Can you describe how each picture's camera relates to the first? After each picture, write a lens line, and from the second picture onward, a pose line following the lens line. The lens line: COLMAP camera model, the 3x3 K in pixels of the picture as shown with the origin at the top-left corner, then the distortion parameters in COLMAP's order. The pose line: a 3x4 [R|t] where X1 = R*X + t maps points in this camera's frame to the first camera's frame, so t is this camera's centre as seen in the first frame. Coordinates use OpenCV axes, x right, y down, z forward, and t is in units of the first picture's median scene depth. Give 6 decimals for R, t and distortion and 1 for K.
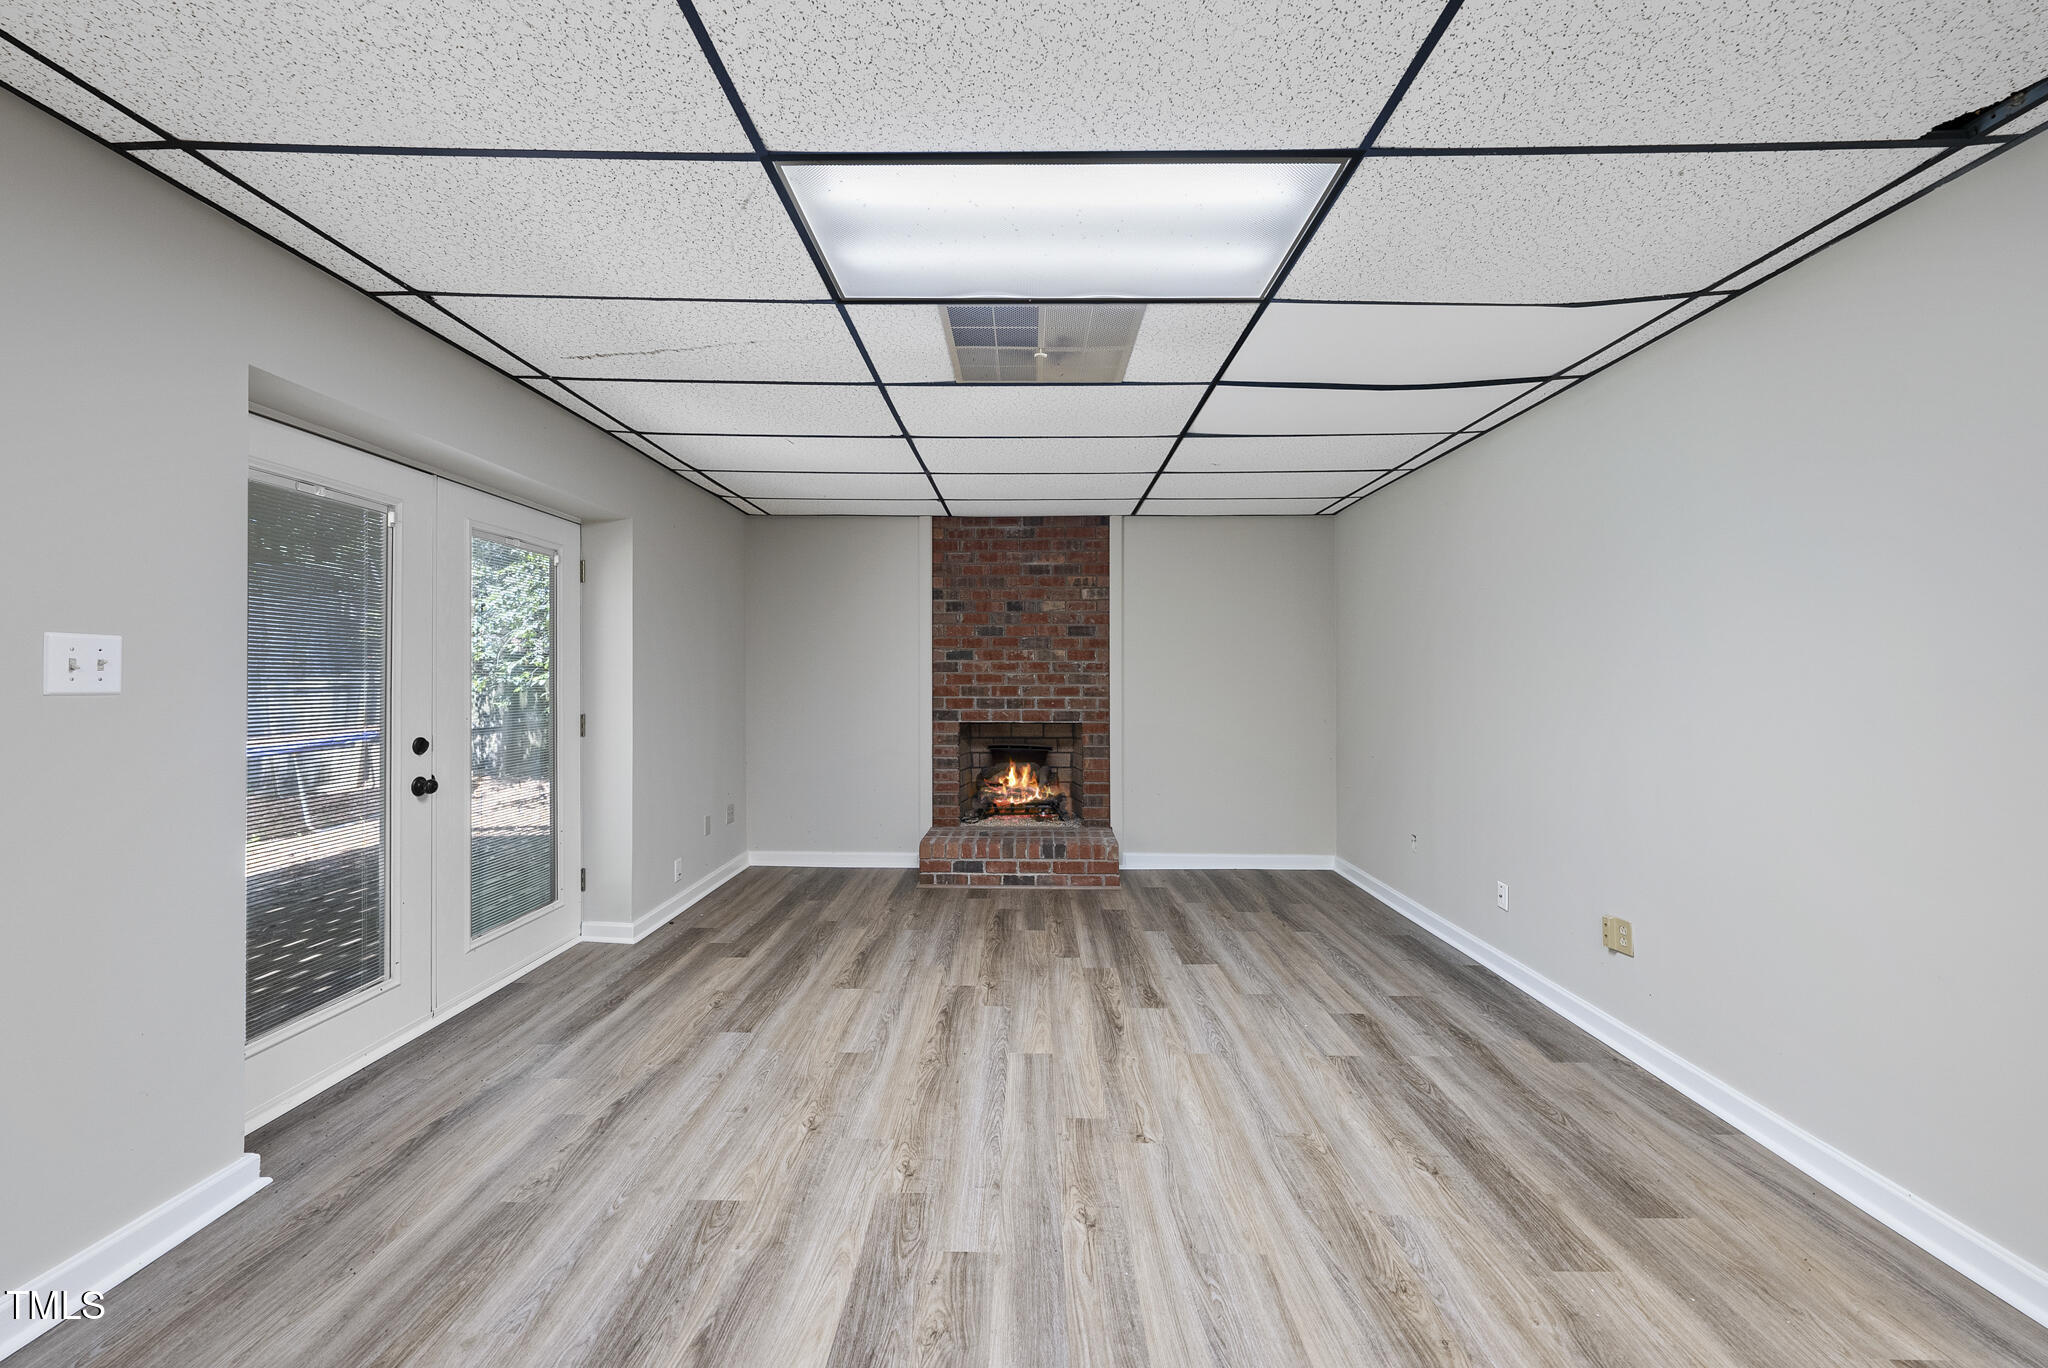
lens RADIAL K [[759.3, 0, 1024.1], [0, 759.3, 673.5], [0, 0, 1]] dist [-0.001525, 0.001062]
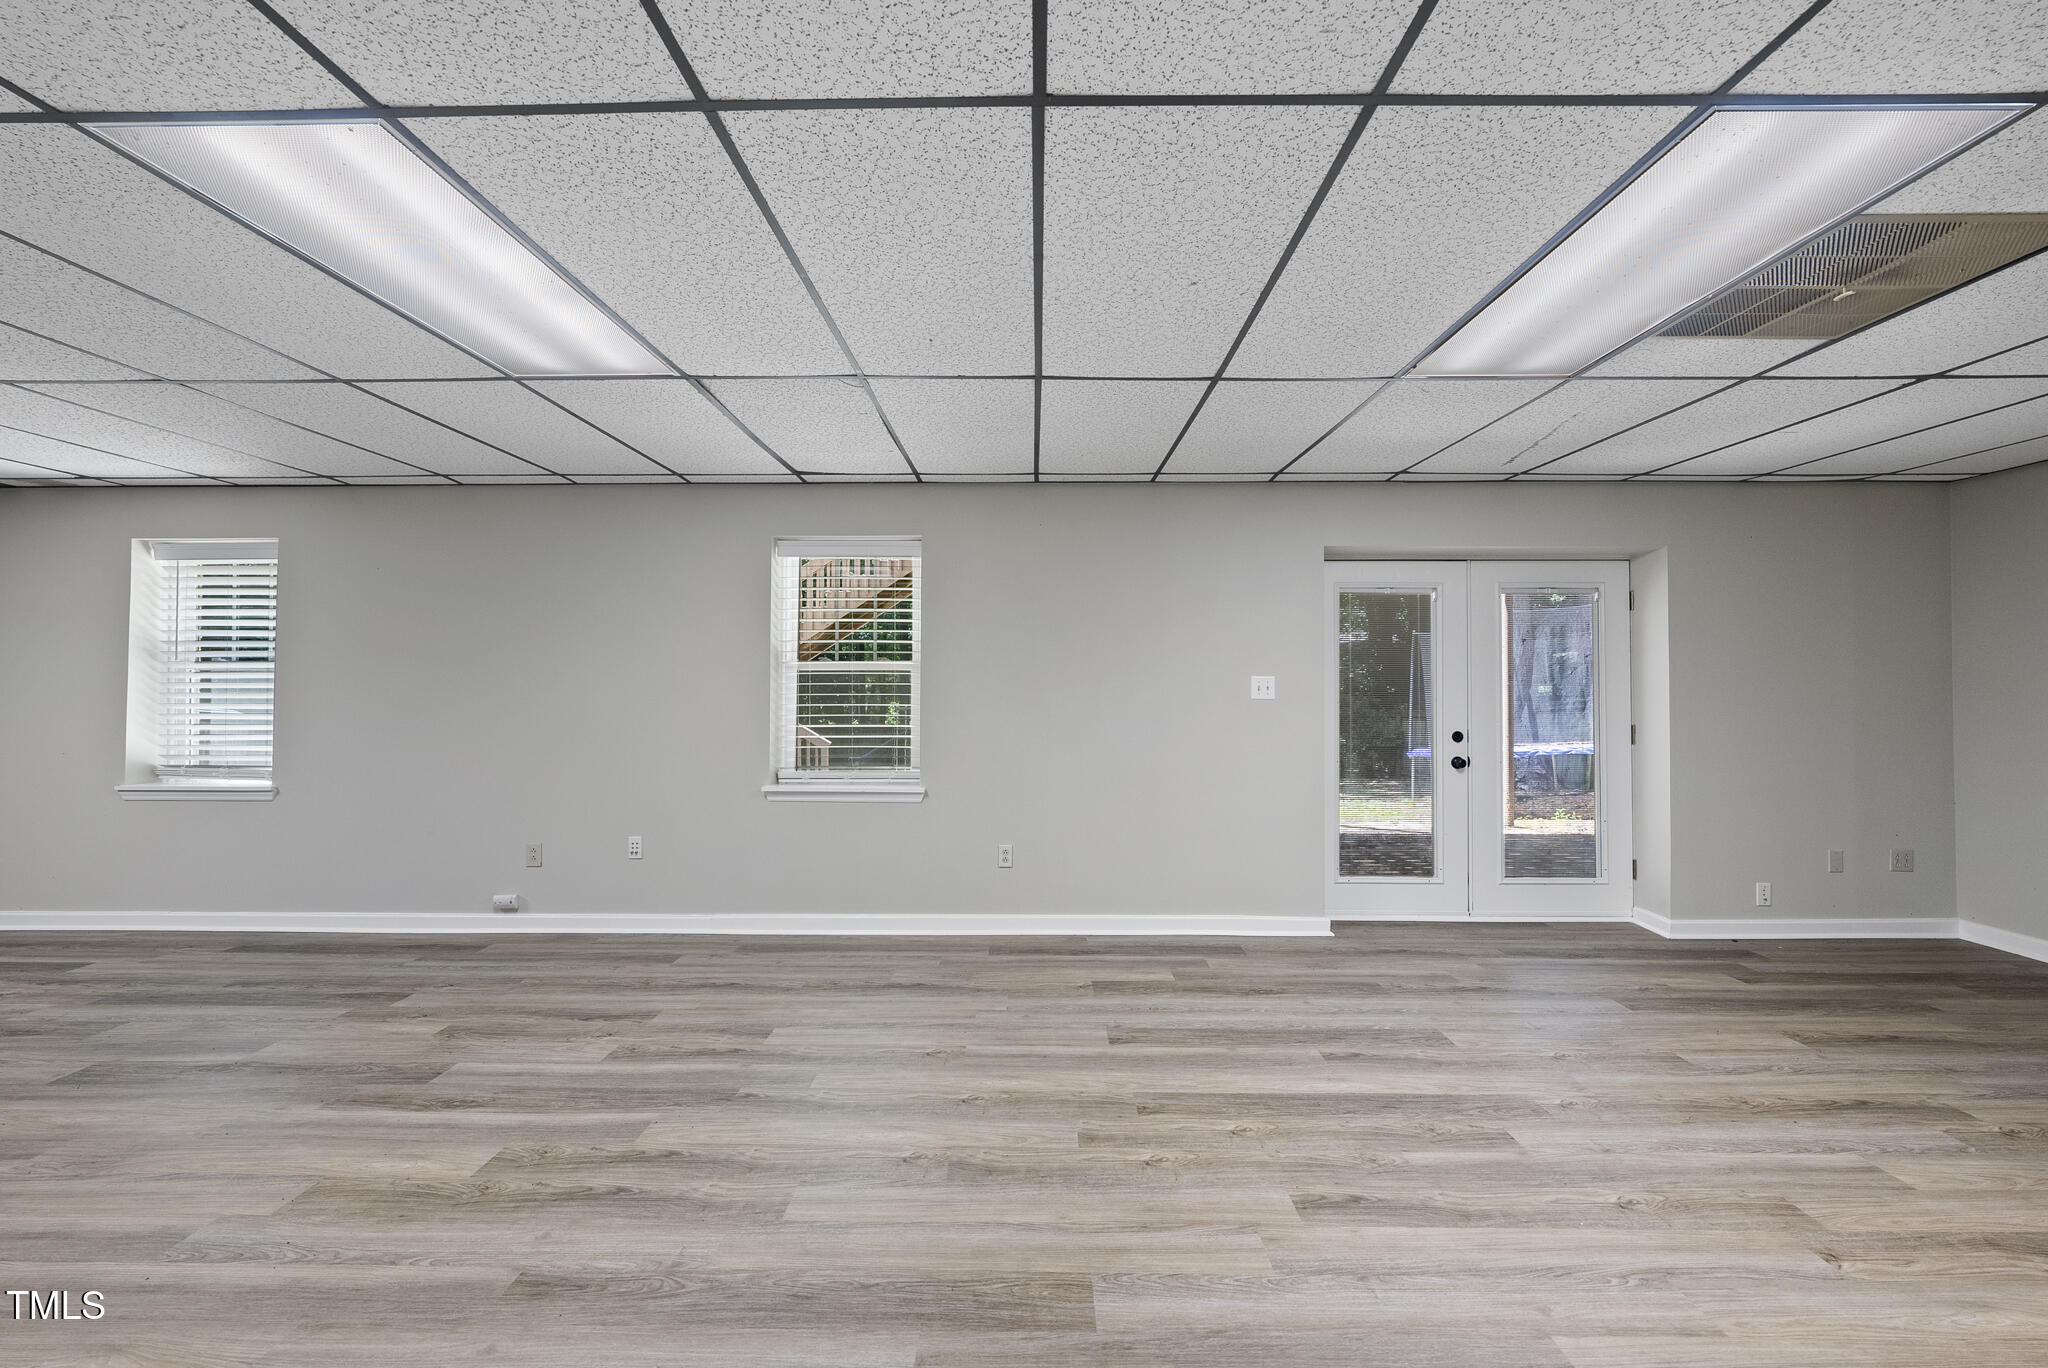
lens RADIAL K [[759.3, 0, 1026.4], [0, 759.3, 683.6], [0, 0, 1]] dist [-0.001525, 0.001062]
pose [[0.002554, -0.014156, -0.999897, 0.801952], [0.005446, 0.999885, -0.014142, 0.003453], [0.999982, -0.005410, 0.002630, 0.114896]]
